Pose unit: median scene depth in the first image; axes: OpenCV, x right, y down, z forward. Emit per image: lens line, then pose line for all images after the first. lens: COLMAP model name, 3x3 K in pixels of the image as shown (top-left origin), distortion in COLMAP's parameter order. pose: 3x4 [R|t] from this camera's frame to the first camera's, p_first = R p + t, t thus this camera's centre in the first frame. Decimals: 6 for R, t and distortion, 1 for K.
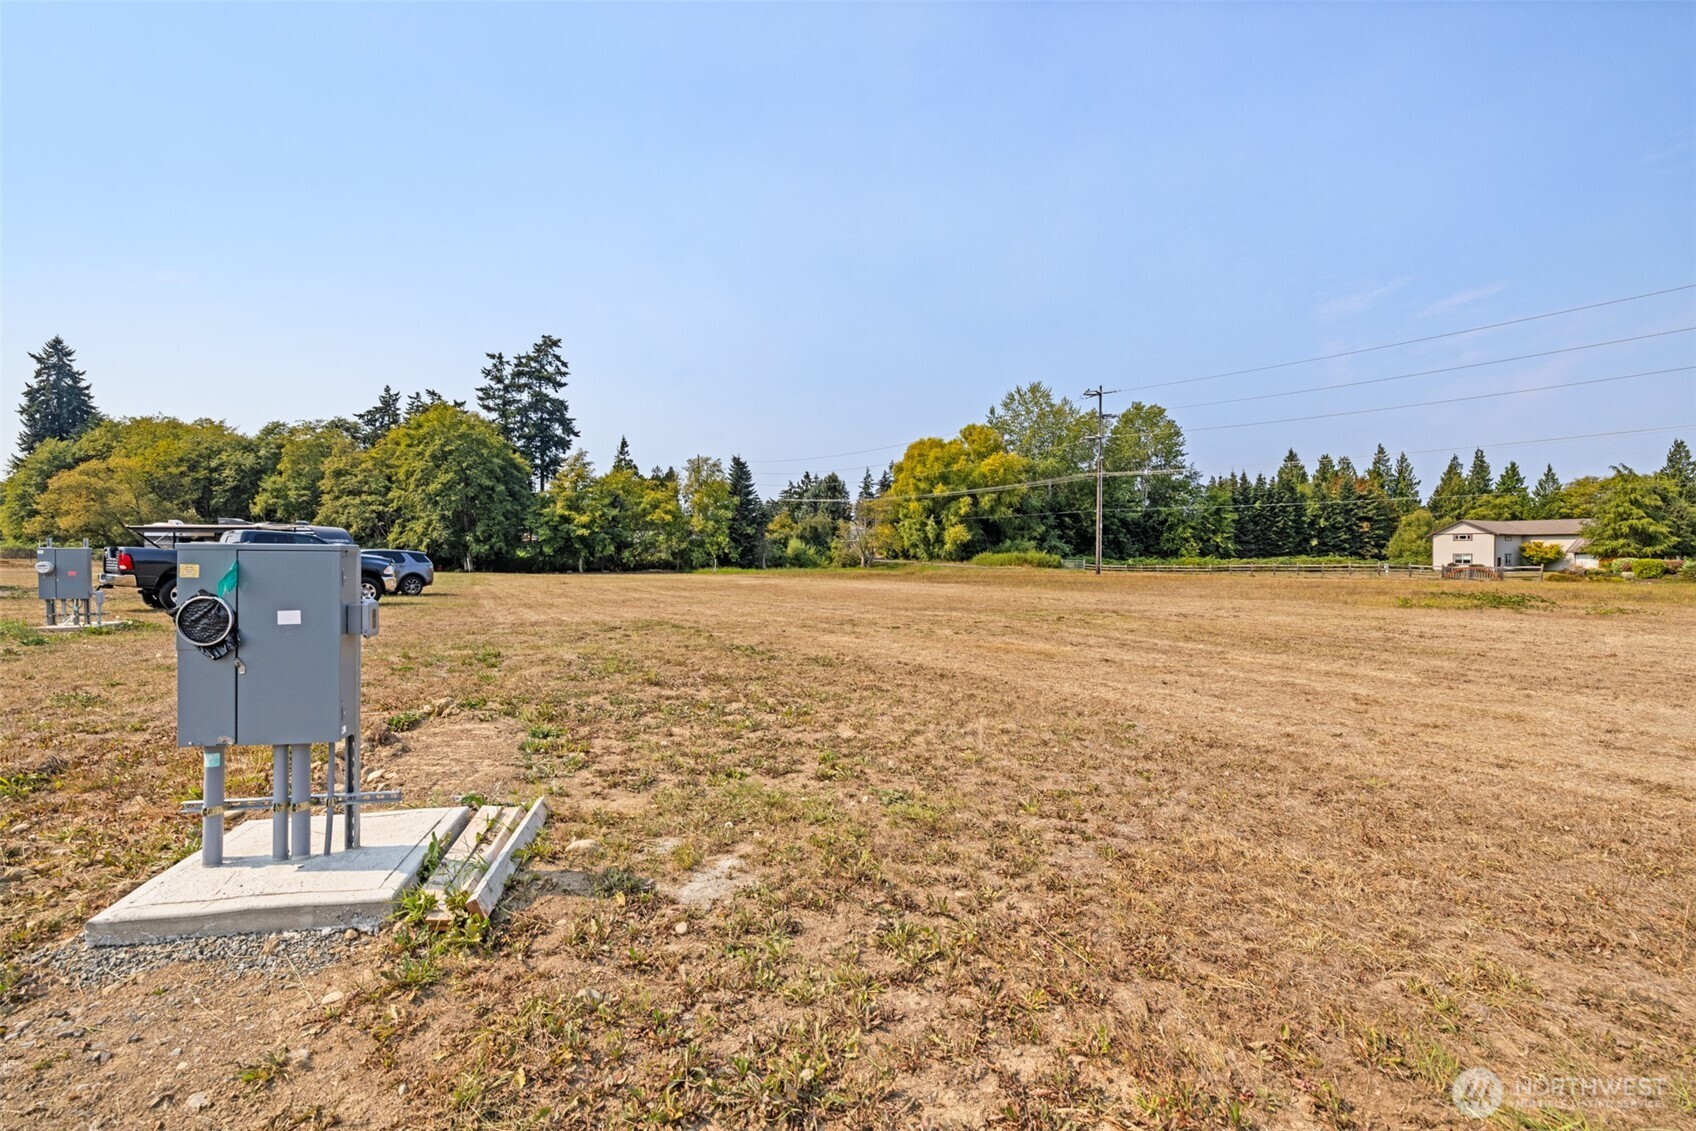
lens RADIAL K [[738.9, 0, 847.2], [0, 738.9, 560.9], [0, 0, 1]] dist [0.007373, -0.002333]
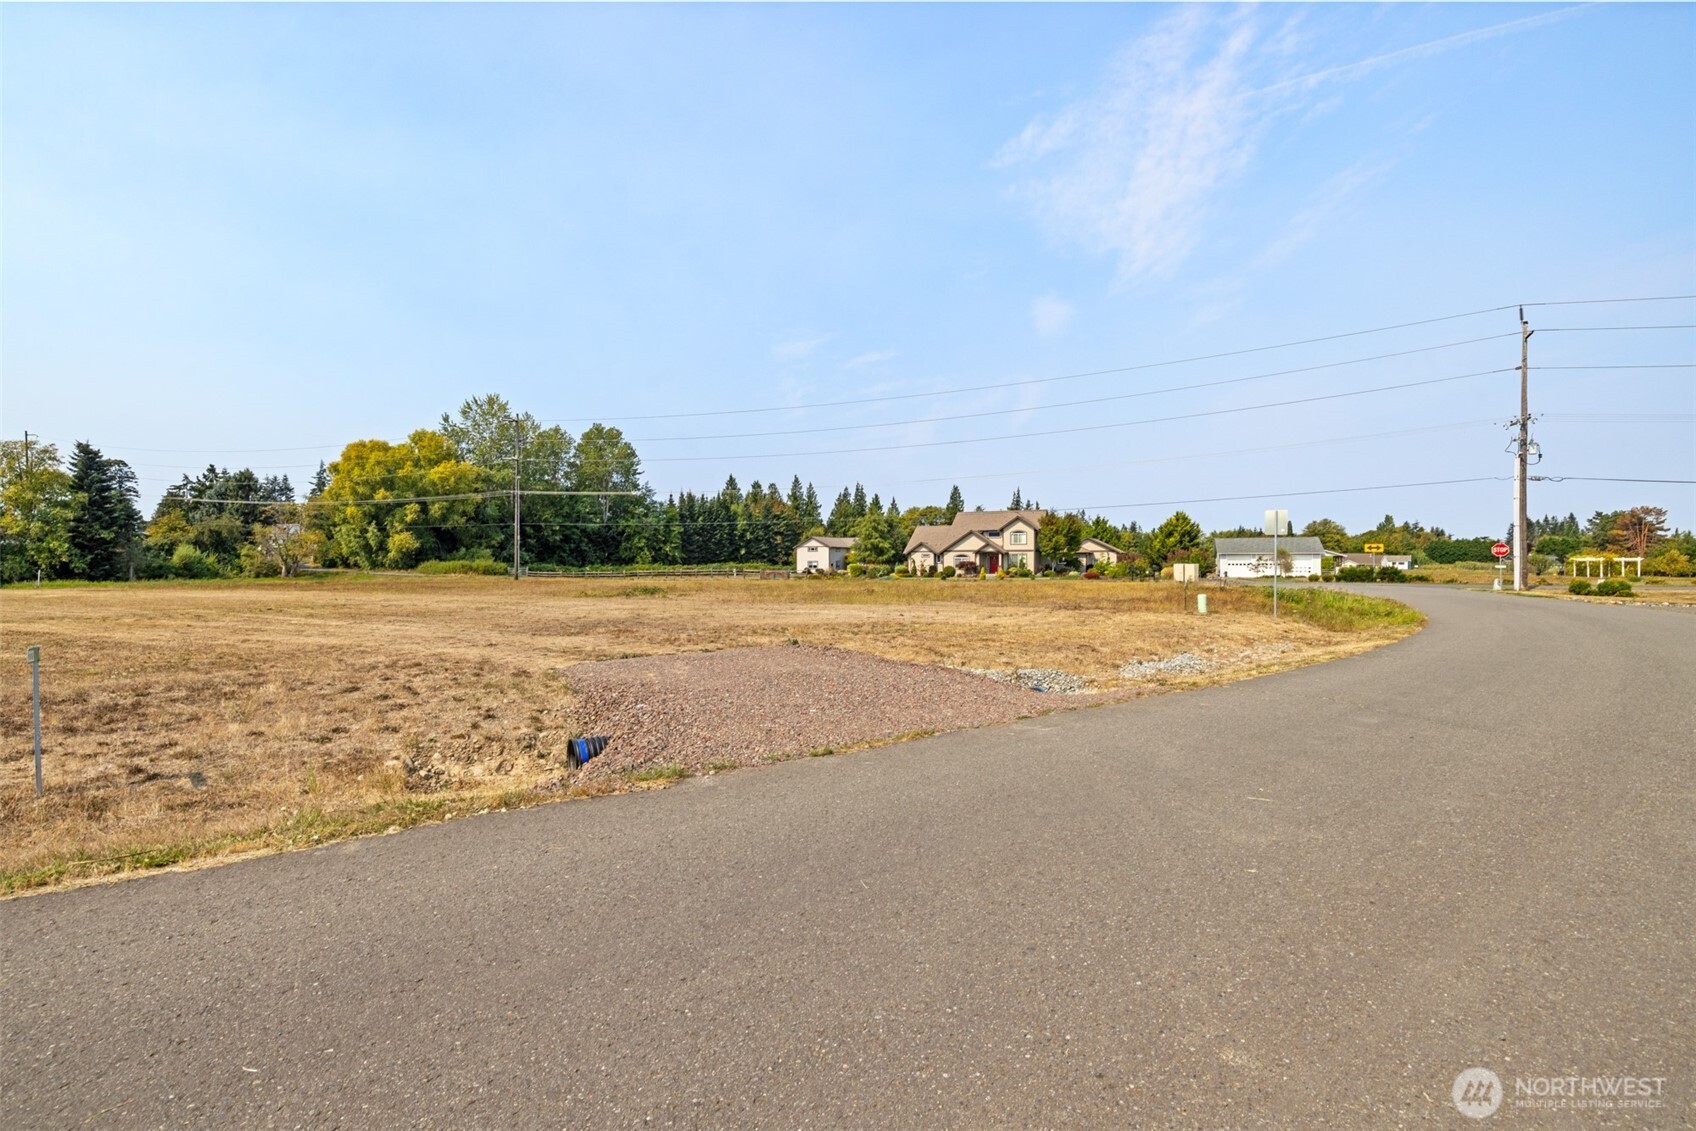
lens RADIAL K [[738.9, 0, 822.8], [0, 738.9, 563.4], [0, 0, 1]] dist [0.007373, -0.002333]
pose [[0.823235, -0.004025, 0.567687, 0.050400], [0.007308, 0.999967, -0.003507, -0.000179], [-0.567654, 0.007035, 0.823237, -0.117843]]
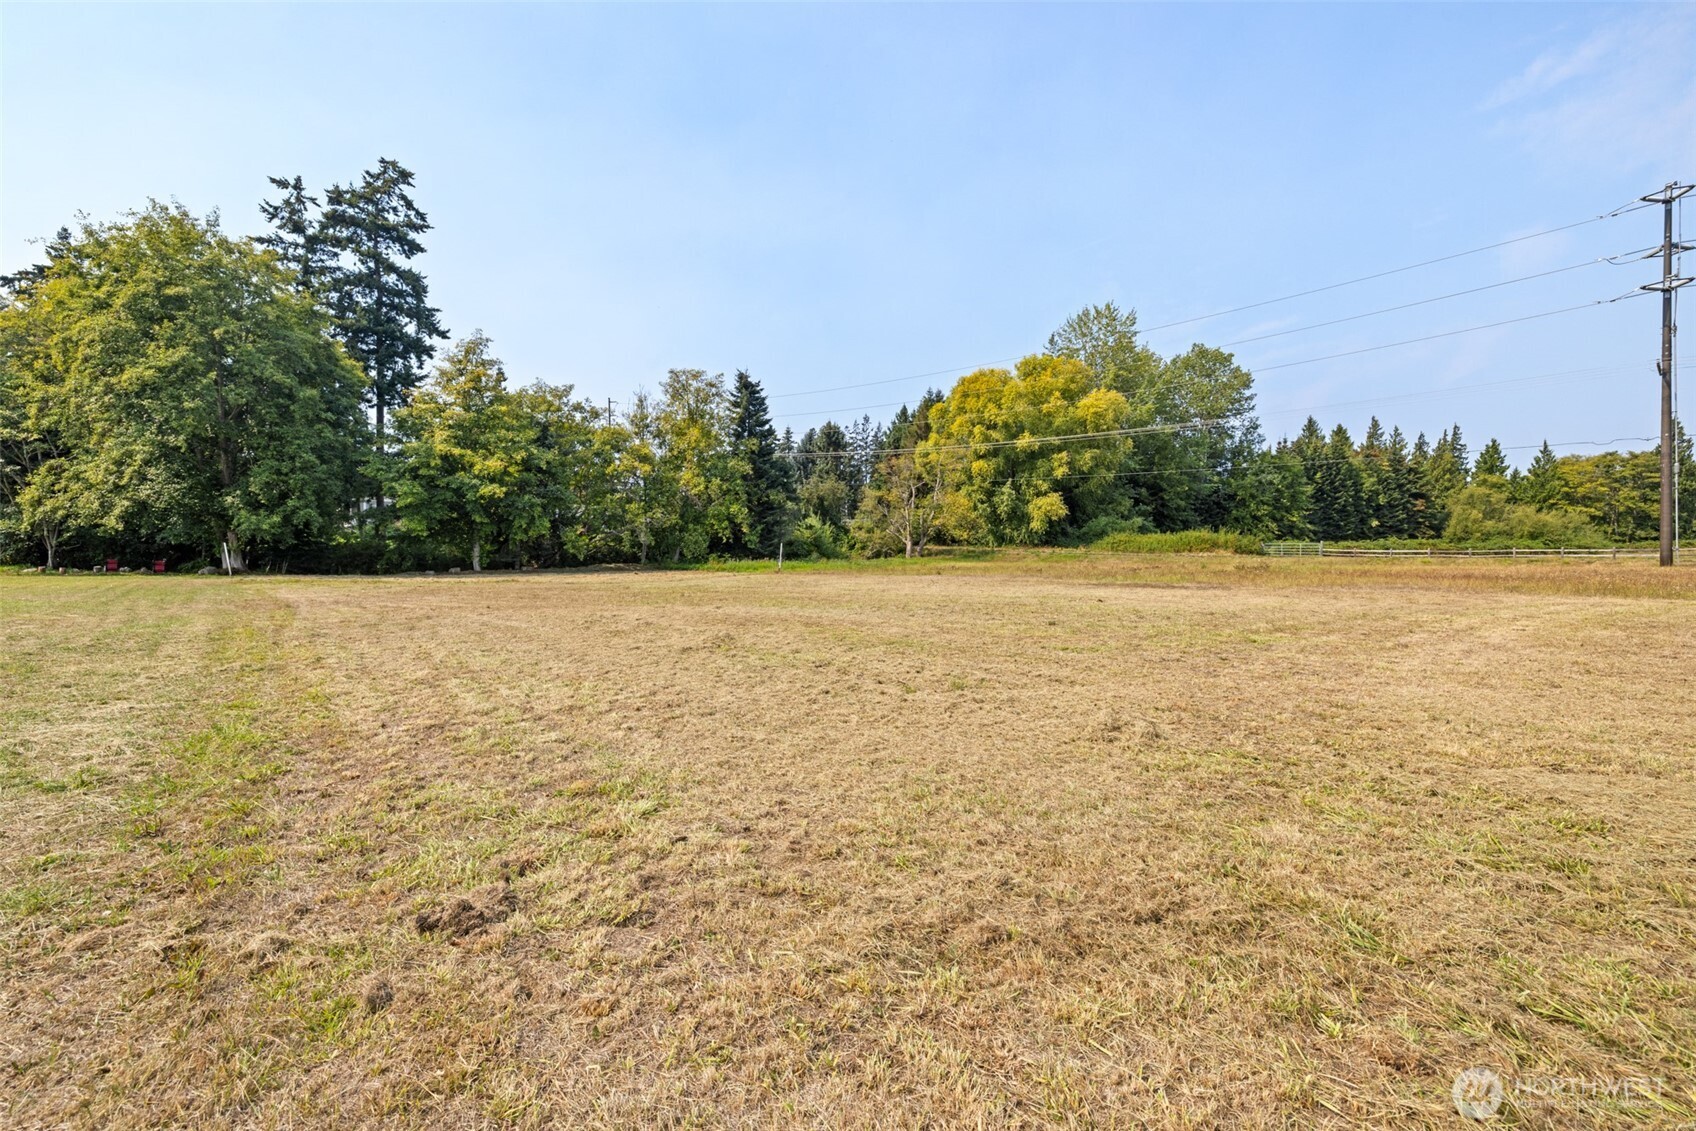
lens RADIAL K [[738.9, 0, 826.1], [0, 738.9, 545.5], [0, 0, 1]] dist [0.007373, -0.002333]
pose [[0.981277, -0.005805, 0.192515, -0.185306], [0.007271, 0.999950, -0.006910, 0.002661], [-0.192465, 0.008180, 0.981270, 0.372116]]
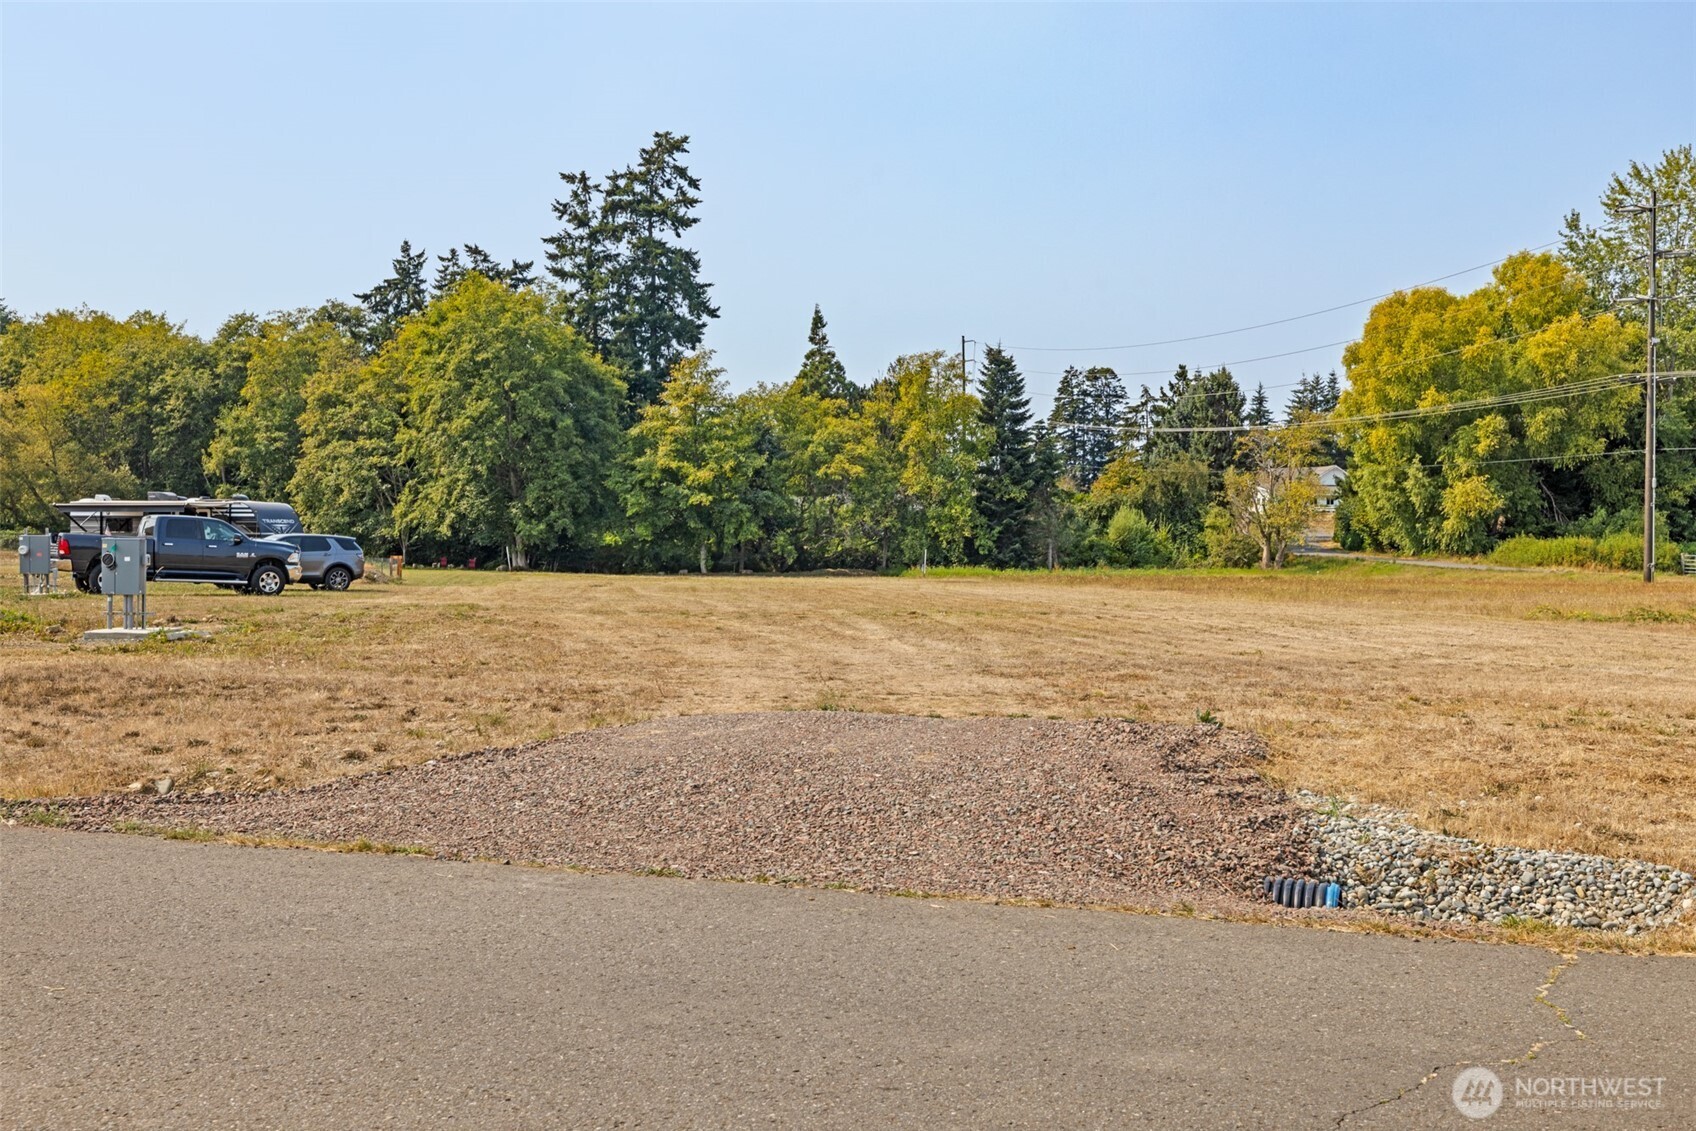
lens RADIAL K [[1705.6, 0, 857.4], [0, 1705.6, 541.7], [0, 0, 1]] dist [0.004075, 0.000000]
pose [[0.949505, 0.001756, -0.313747, 0.119663], [-0.004147, 0.999967, -0.006953, 0.000781], [0.313725, 0.007903, 0.949481, -0.132090]]
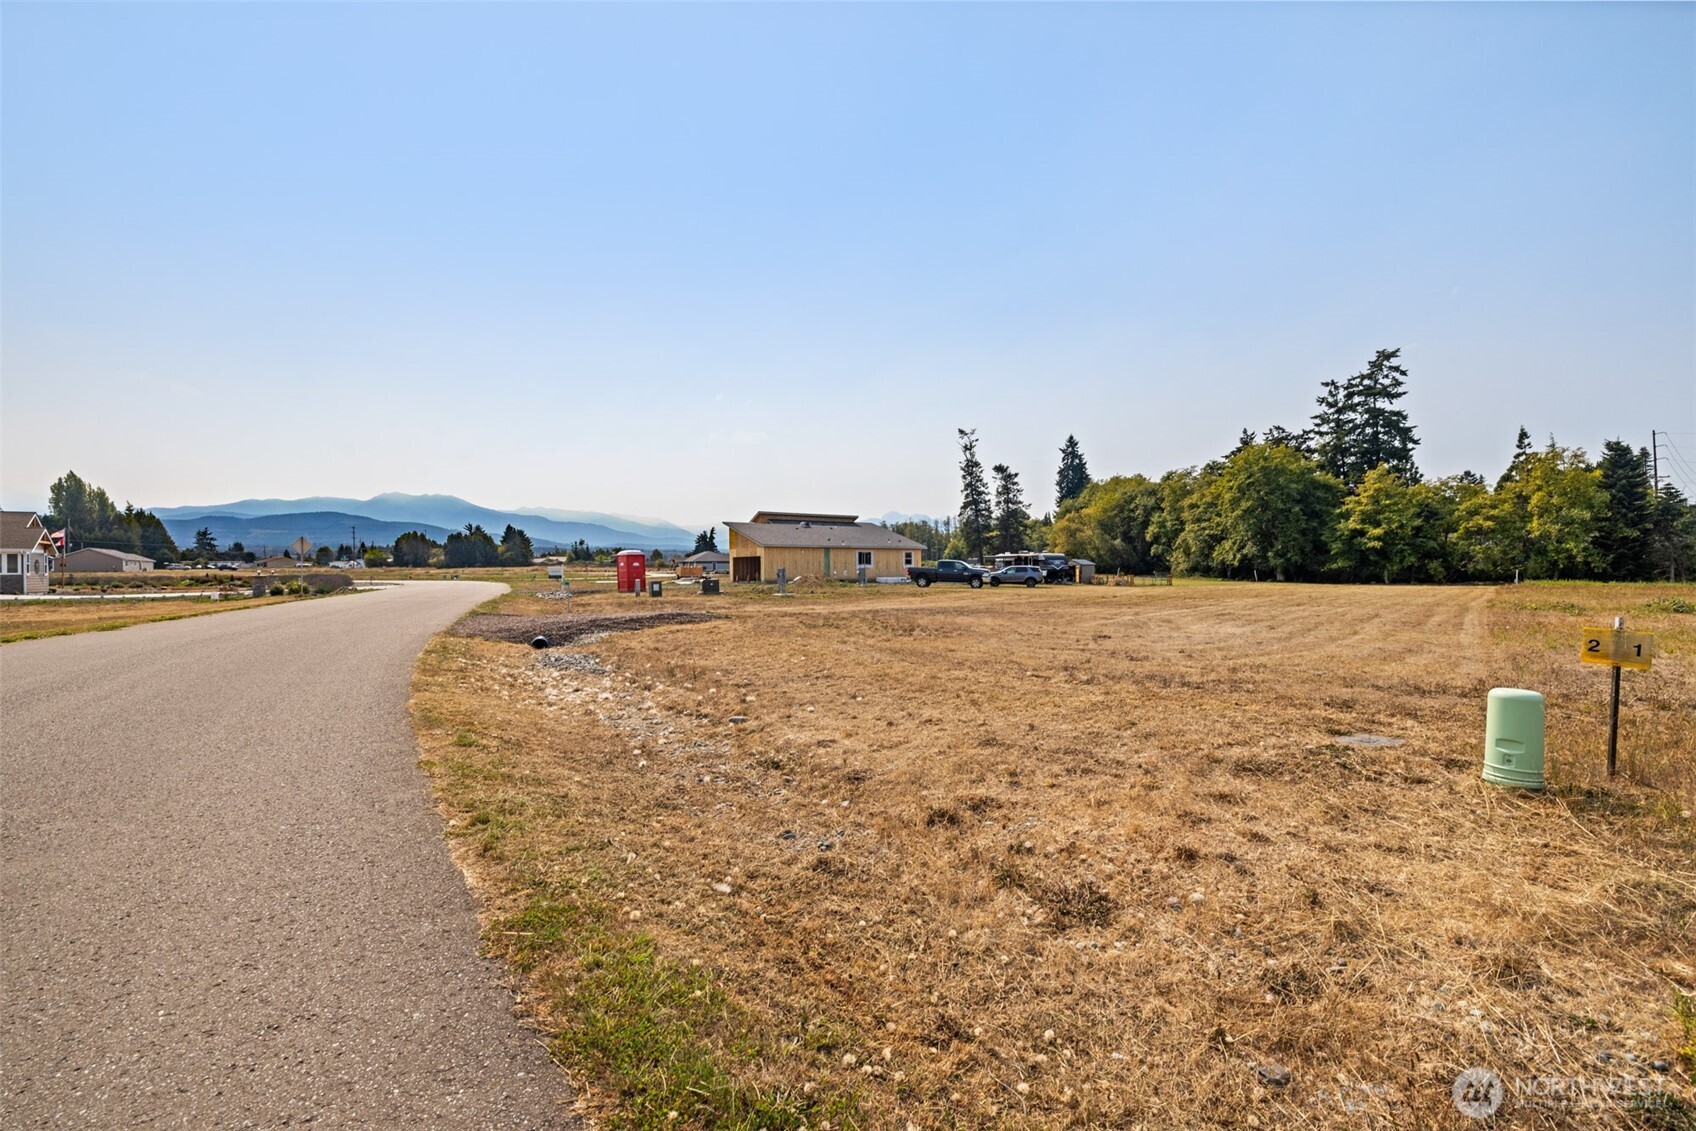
lens RADIAL K [[738.9, 0, 846.0], [0, 738.9, 566.2], [0, 0, 1]] dist [0.007373, -0.002333]
pose [[0.374996, -0.011423, -0.926956, 0.260046], [0.001459, 0.999930, -0.011732, 0.002263], [0.927025, 0.003047, 0.374987, -0.061083]]
